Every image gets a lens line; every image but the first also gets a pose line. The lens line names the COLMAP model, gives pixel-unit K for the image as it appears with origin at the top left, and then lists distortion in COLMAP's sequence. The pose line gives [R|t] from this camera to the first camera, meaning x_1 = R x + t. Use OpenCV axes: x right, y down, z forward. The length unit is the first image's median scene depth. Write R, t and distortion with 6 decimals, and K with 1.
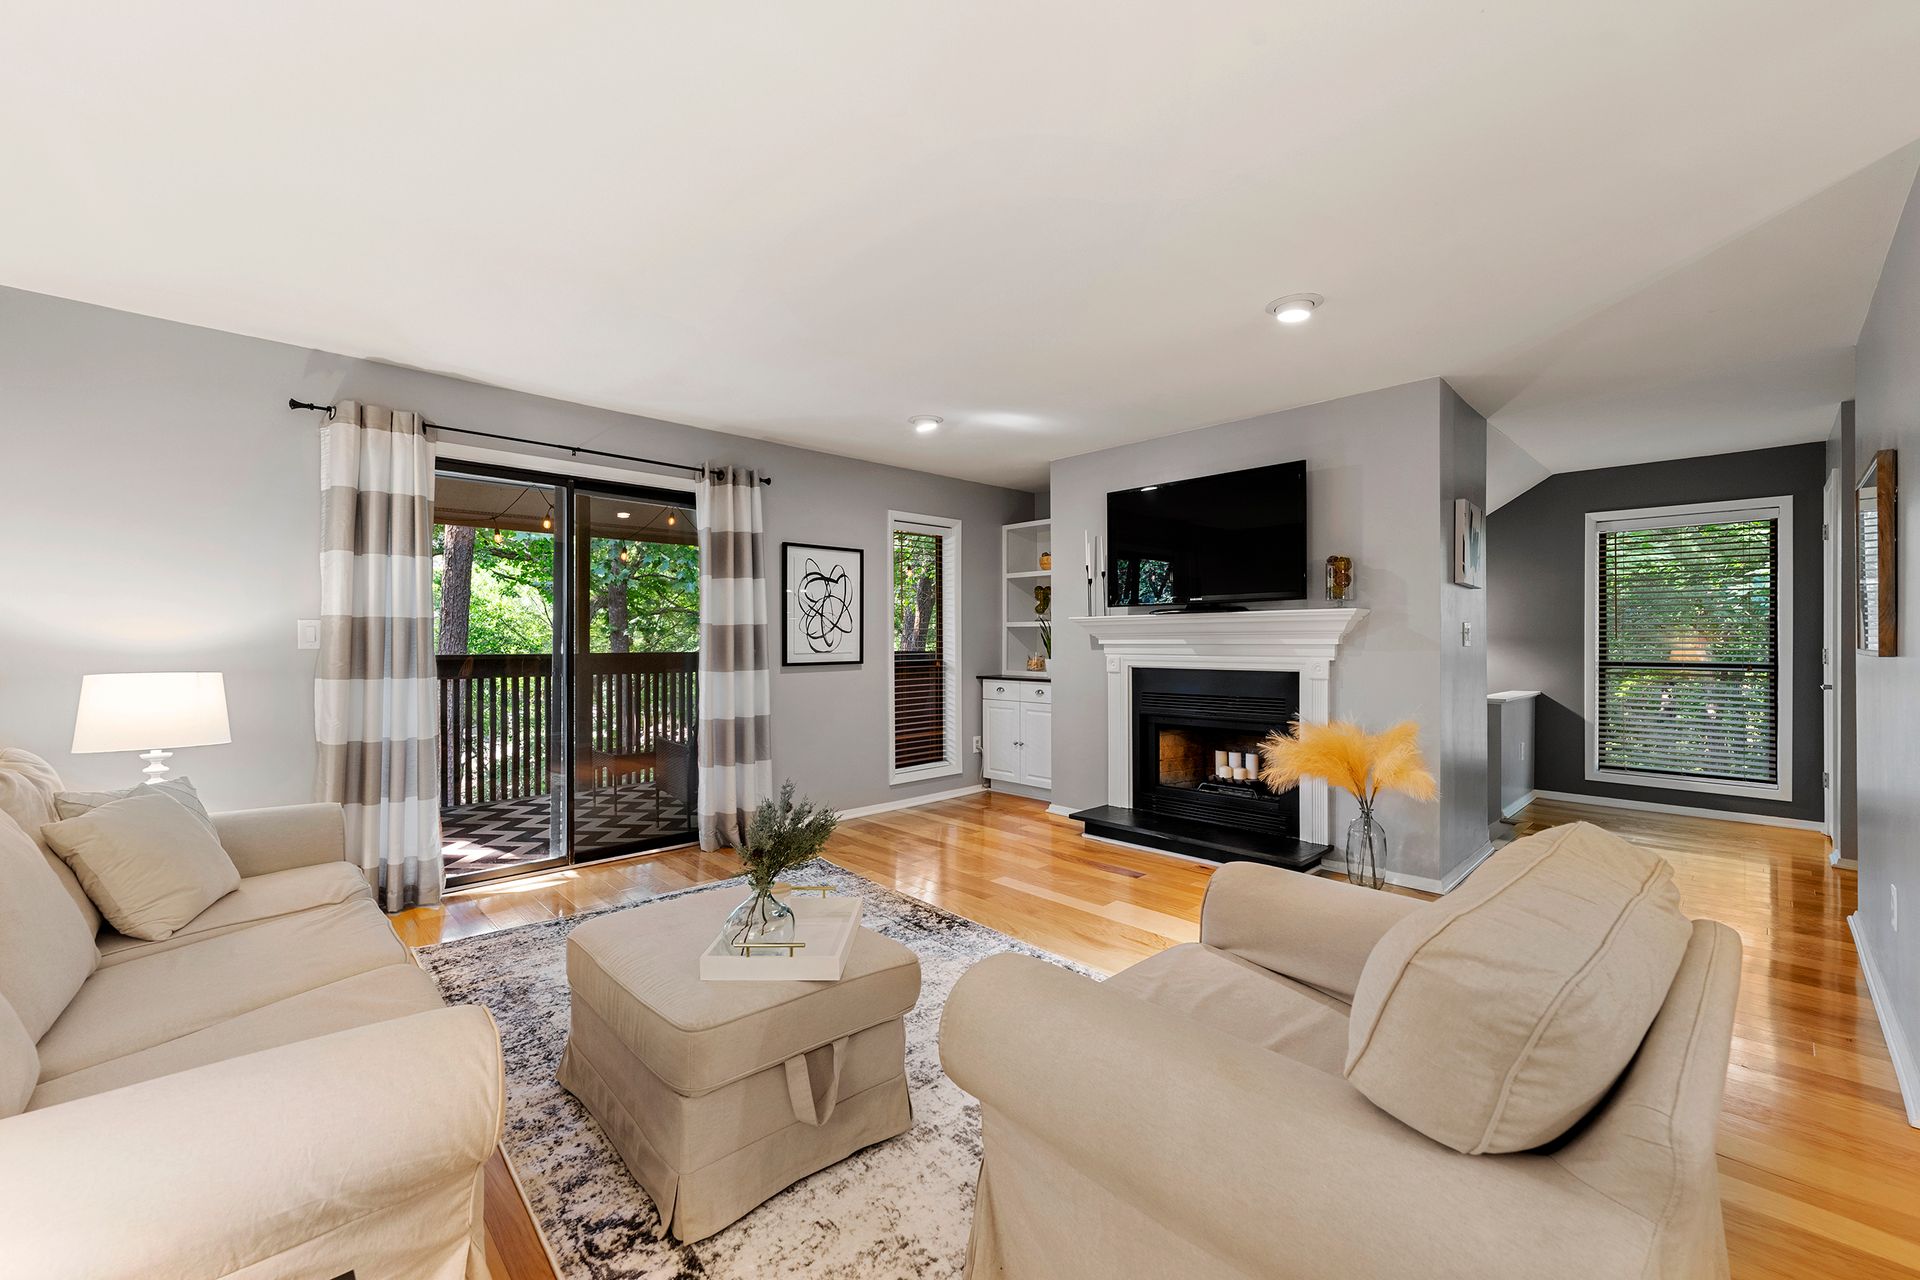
lens RADIAL K [[778.3, 0, 948.3], [0, 778.3, 645.1], [0, 0, 1]] dist [-0.001302, -0.000107]
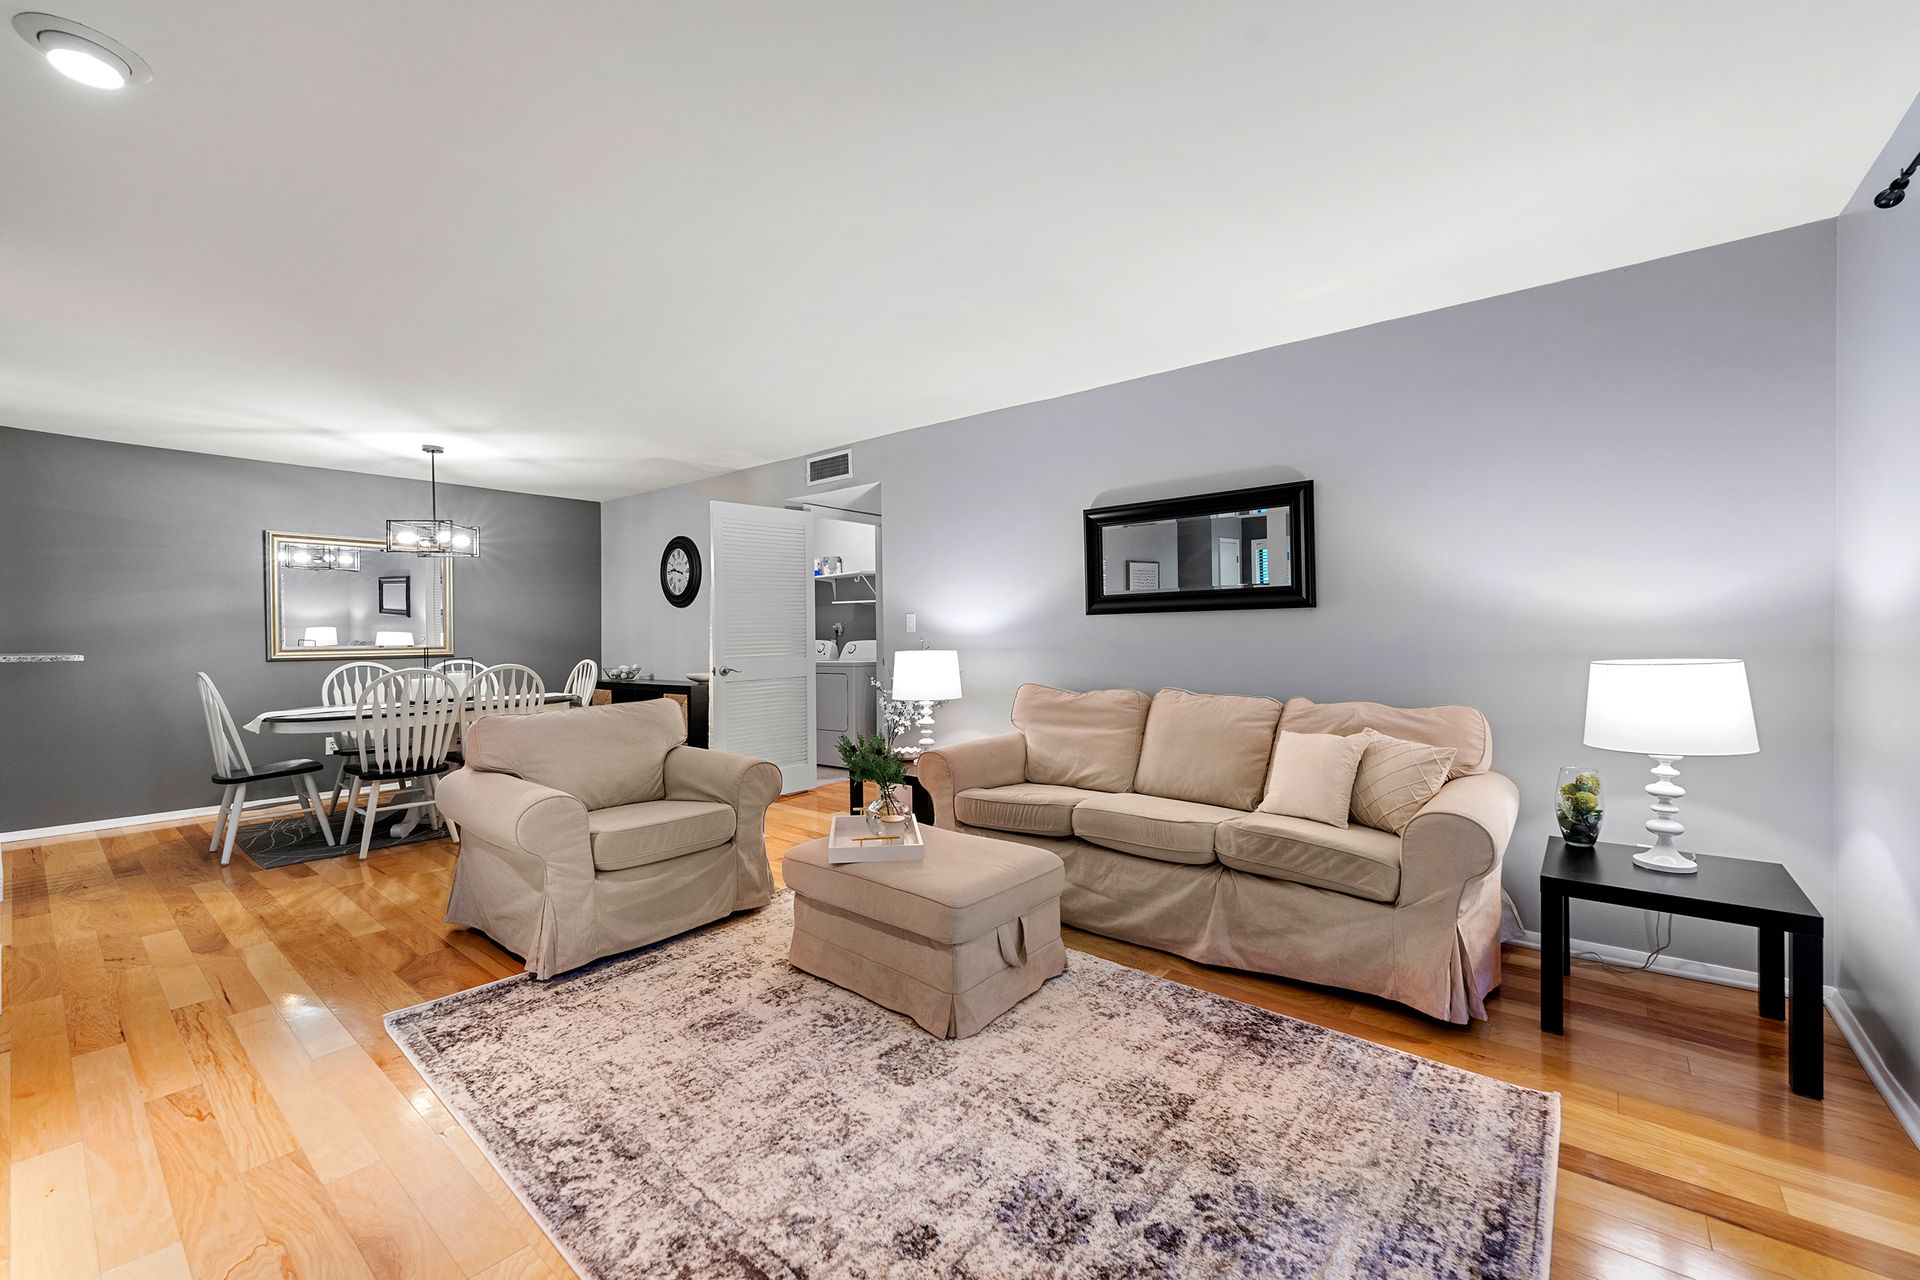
lens RADIAL K [[778.3, 0, 946.2], [0, 778.3, 632.0], [0, 0, 1]] dist [-0.001302, -0.000107]
pose [[-0.991353, 0.006378, -0.131067, -0.101705], [0.006247, 0.999979, 0.001407, -0.002462], [0.131073, 0.000576, -0.991373, 1.643105]]
